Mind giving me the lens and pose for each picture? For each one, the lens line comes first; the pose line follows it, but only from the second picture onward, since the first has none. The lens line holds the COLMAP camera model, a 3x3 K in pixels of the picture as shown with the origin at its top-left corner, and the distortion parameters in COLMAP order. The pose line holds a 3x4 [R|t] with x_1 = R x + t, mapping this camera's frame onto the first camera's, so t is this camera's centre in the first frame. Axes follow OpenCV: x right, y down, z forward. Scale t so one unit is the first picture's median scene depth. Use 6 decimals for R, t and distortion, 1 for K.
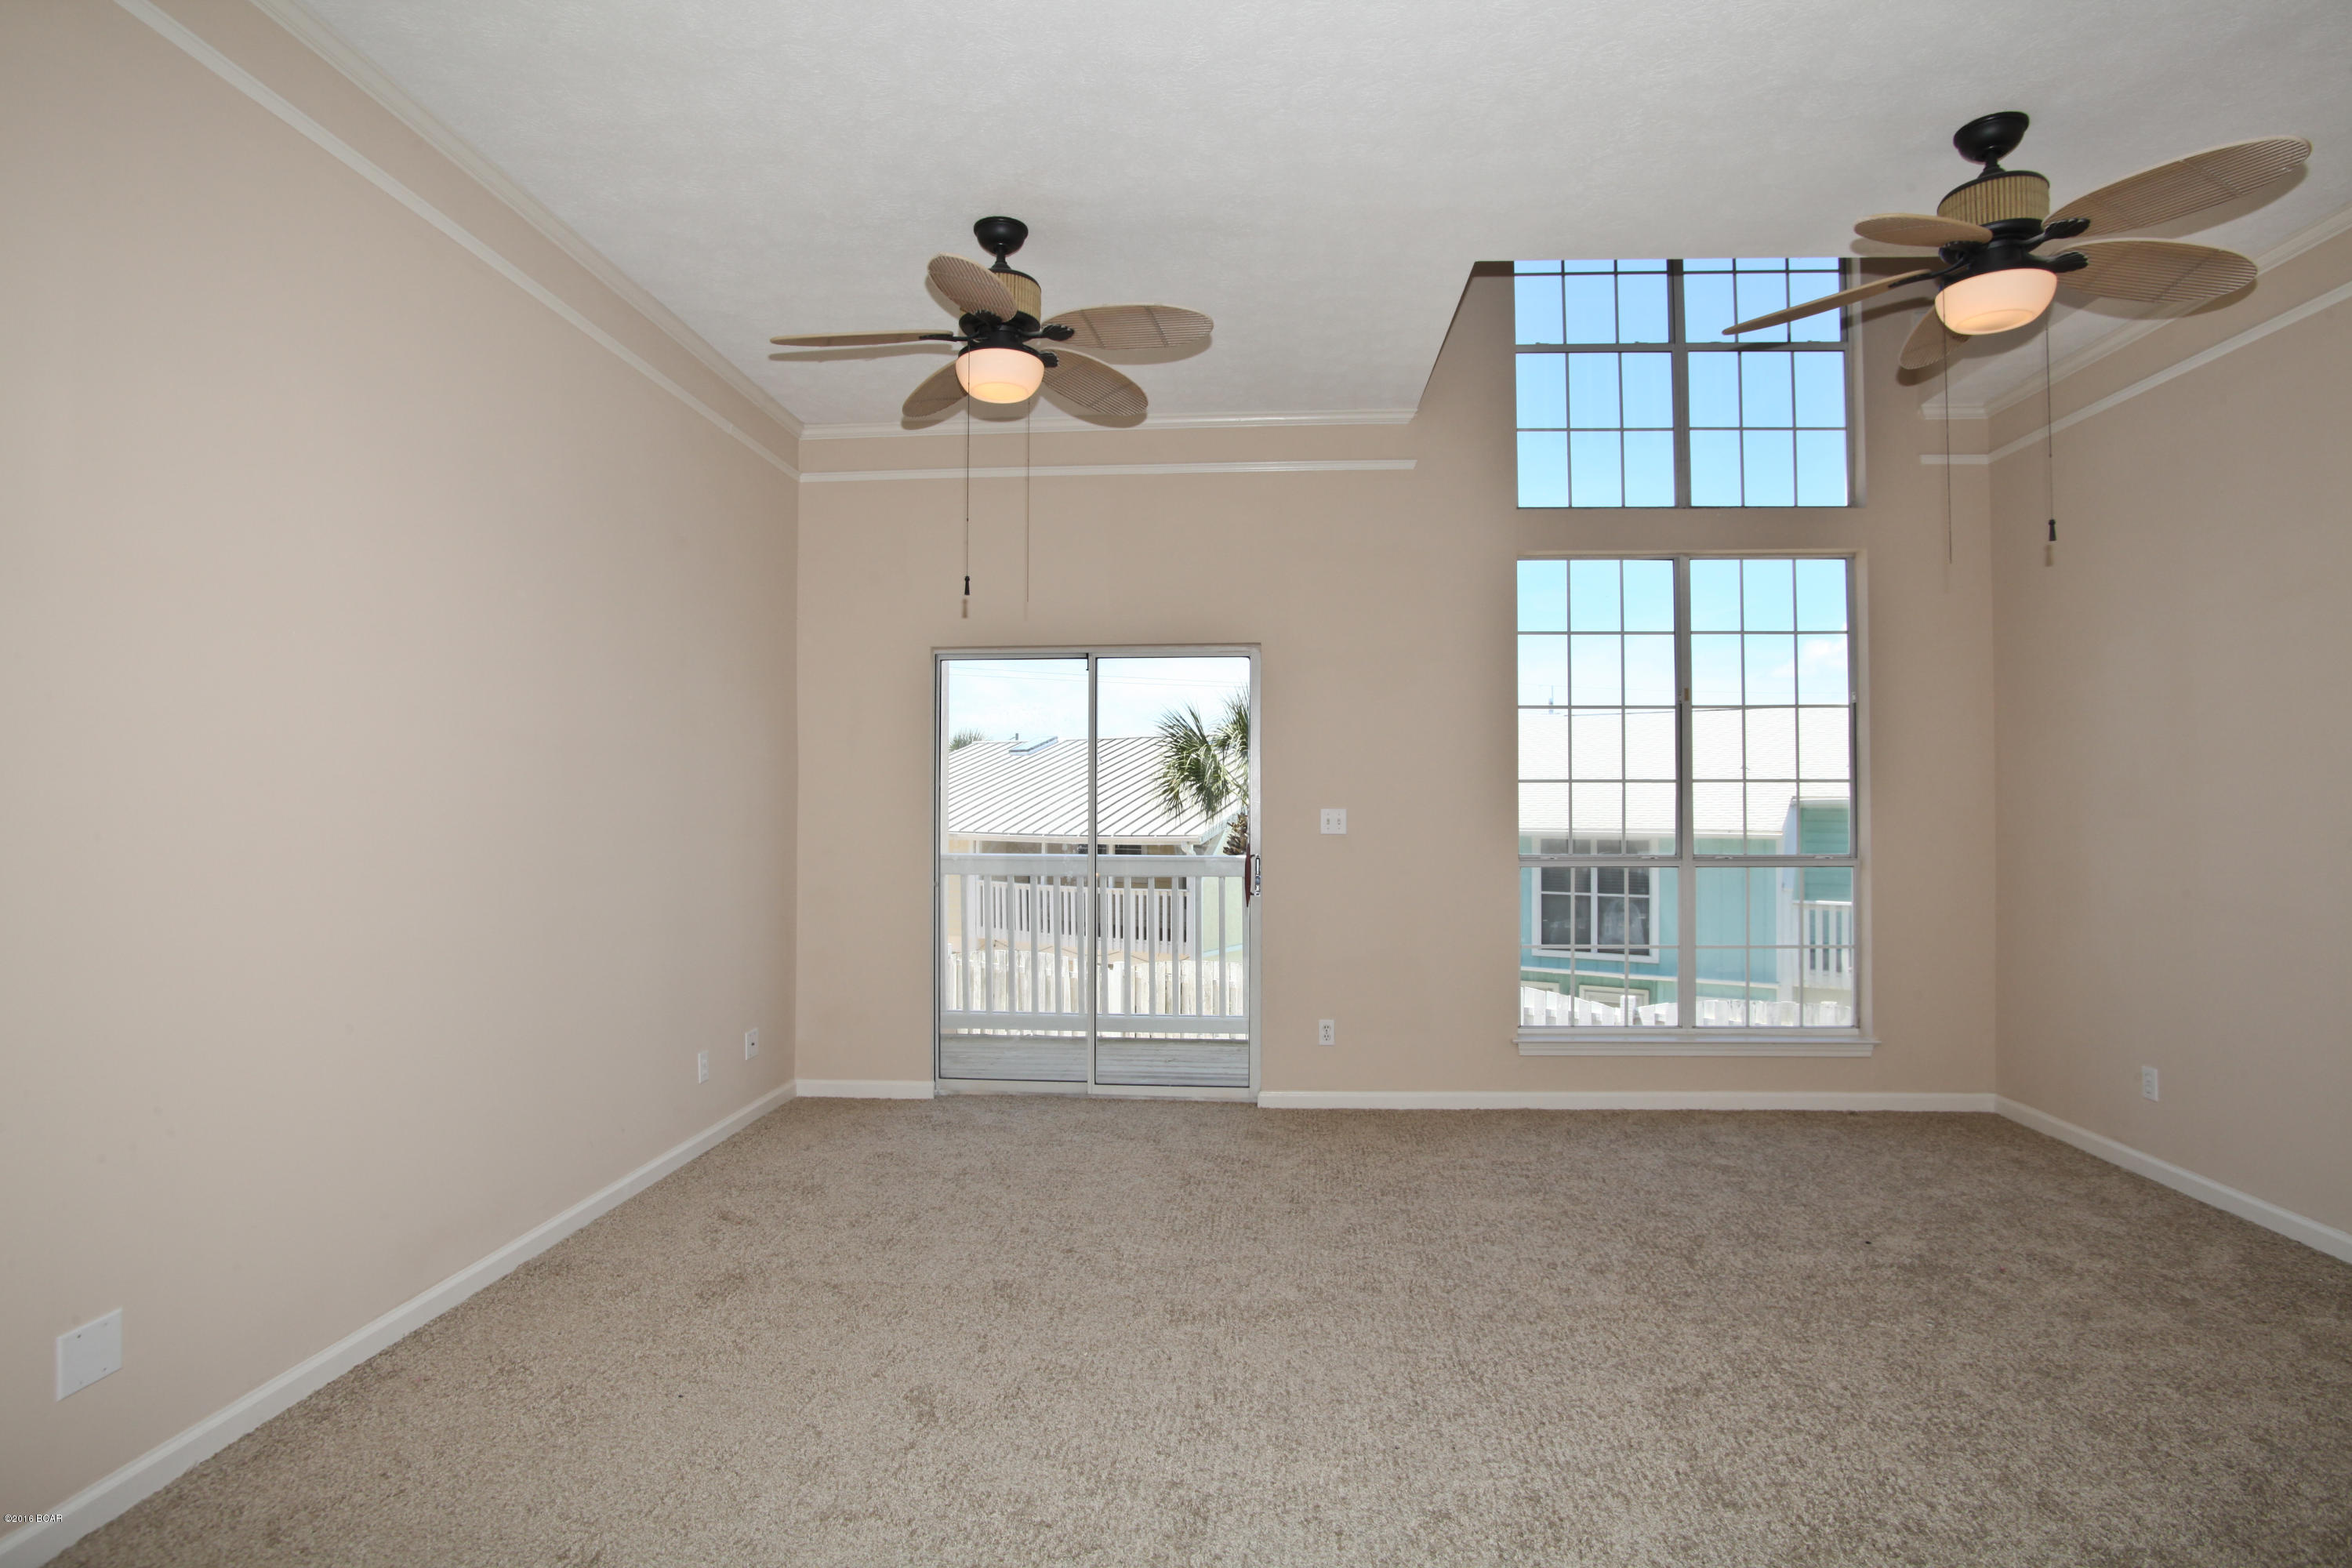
lens RADIAL K [[1179.3, 0, 1183.5], [0, 1179.3, 786.7], [0, 0, 1]] dist [-0.075495, 0.032950]
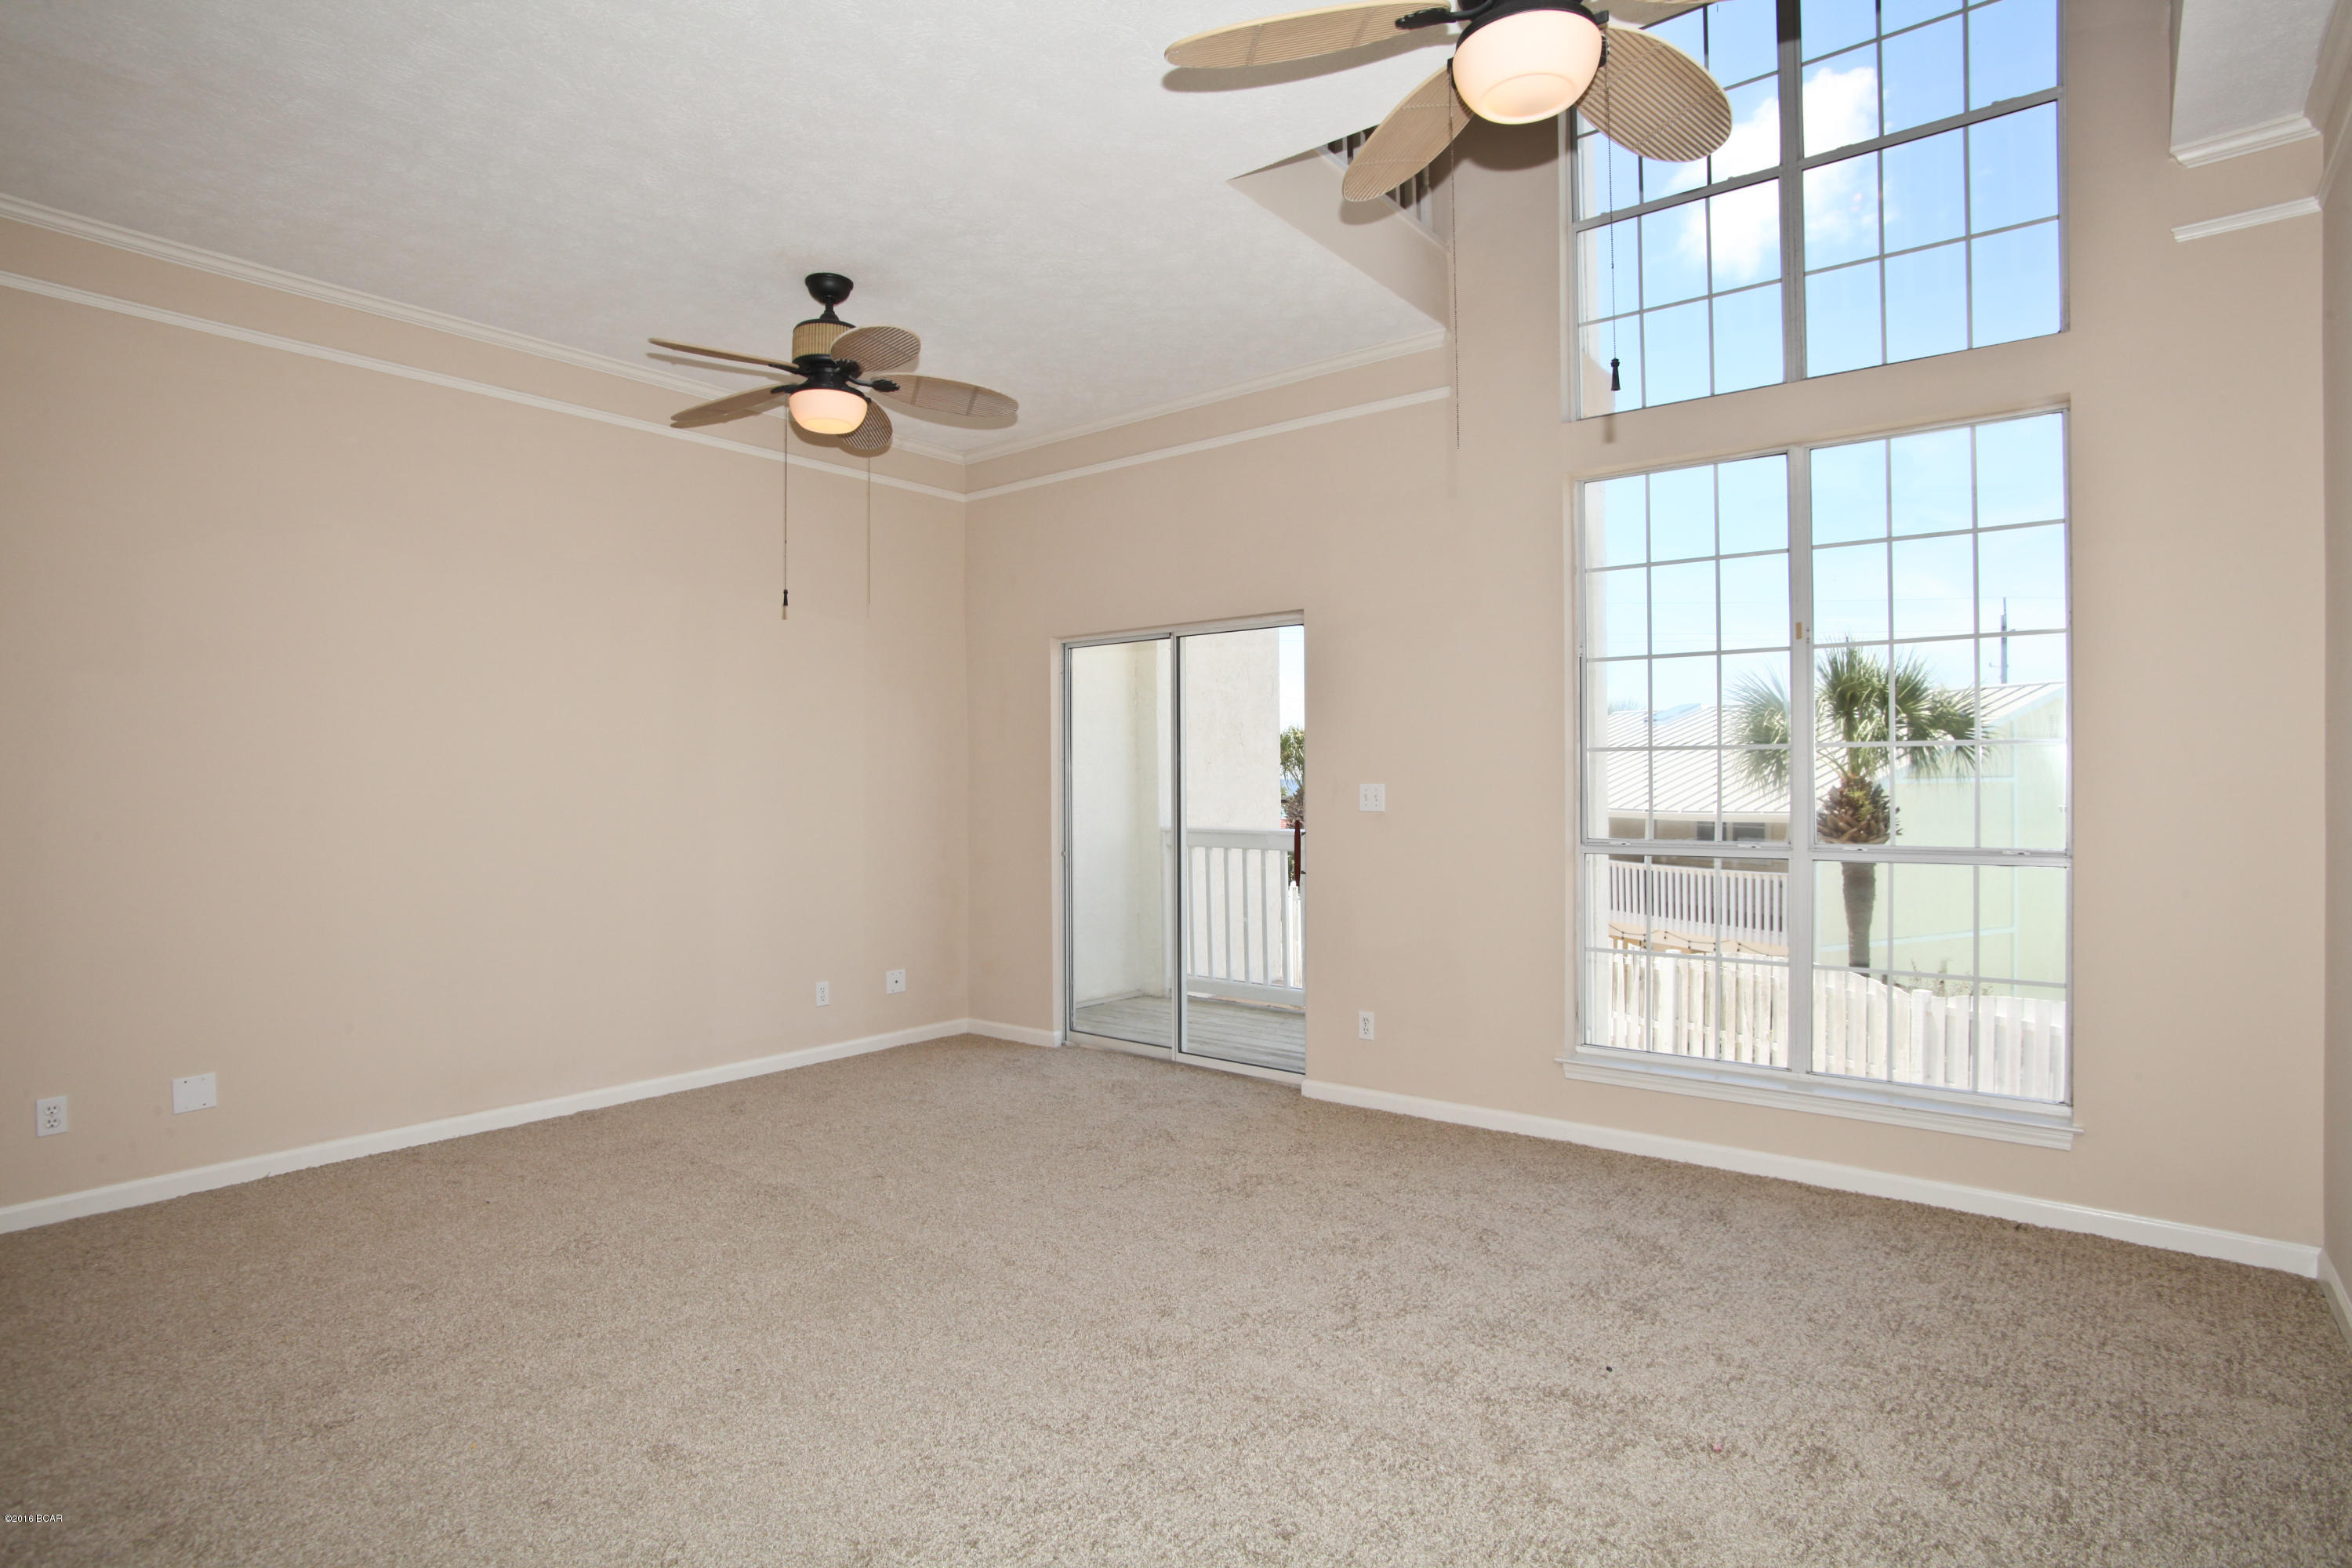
lens RADIAL K [[1179.3, 0, 1172.8], [0, 1179.3, 786.2], [0, 0, 1]] dist [-0.075495, 0.032950]
pose [[0.828361, -0.002165, -0.560191, 0.511890], [0.014623, 0.999735, 0.017760, 0.002136], [0.560004, -0.022903, 0.828173, 0.151580]]
